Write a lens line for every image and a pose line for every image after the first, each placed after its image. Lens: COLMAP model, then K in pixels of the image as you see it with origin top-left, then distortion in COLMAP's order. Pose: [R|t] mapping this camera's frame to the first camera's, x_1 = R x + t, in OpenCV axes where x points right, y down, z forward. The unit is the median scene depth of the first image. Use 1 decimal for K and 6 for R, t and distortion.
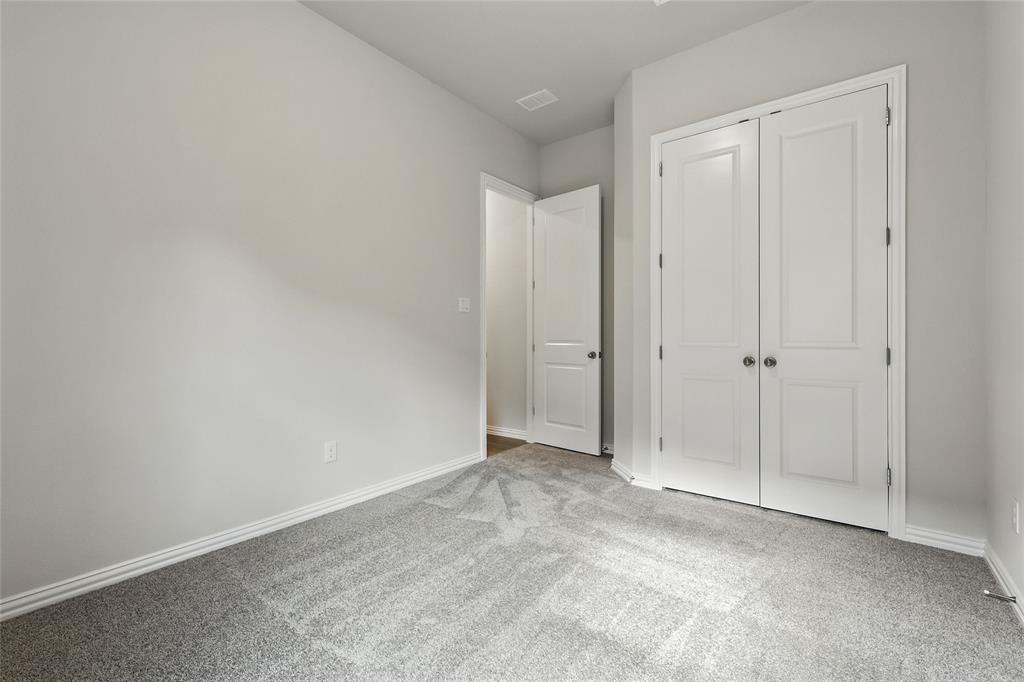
lens RADIAL K [[447.4, 0, 516.5], [0, 447.4, 338.5], [0, 0, 1]] dist [0.001736, 0.000940]
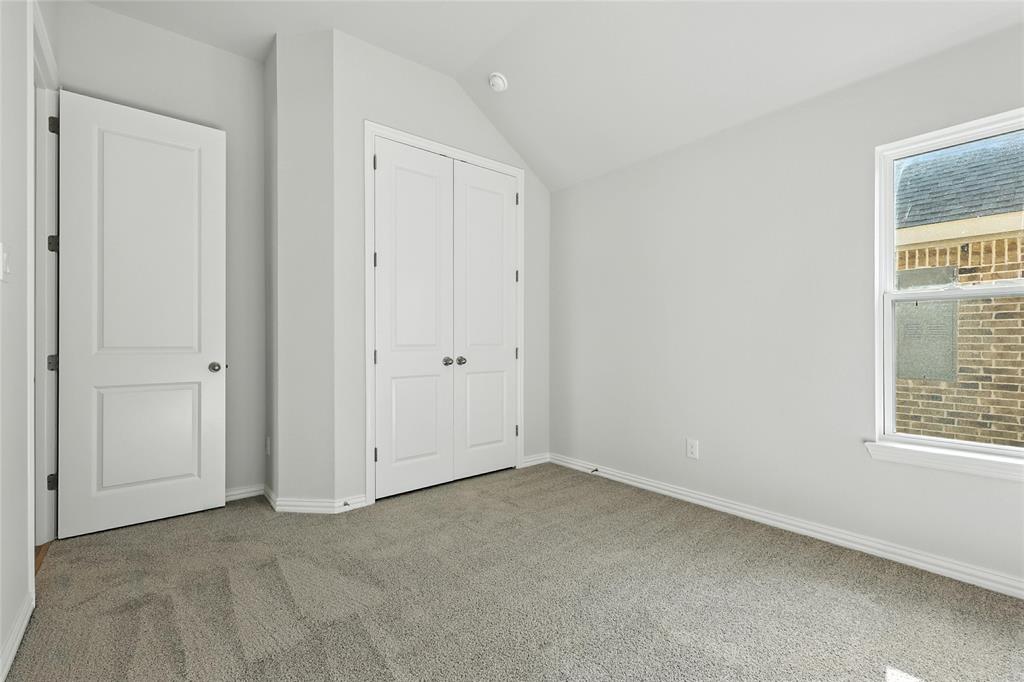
lens RADIAL K [[447.4, 0, 516.5], [0, 447.4, 338.5], [0, 0, 1]] dist [0.001736, 0.000940]
pose [[0.226171, -0.005021, 0.974075, -0.591985], [0.000006, 0.999987, 0.005153, -0.016513], [-0.974088, -0.001159, 0.226168, 0.561711]]
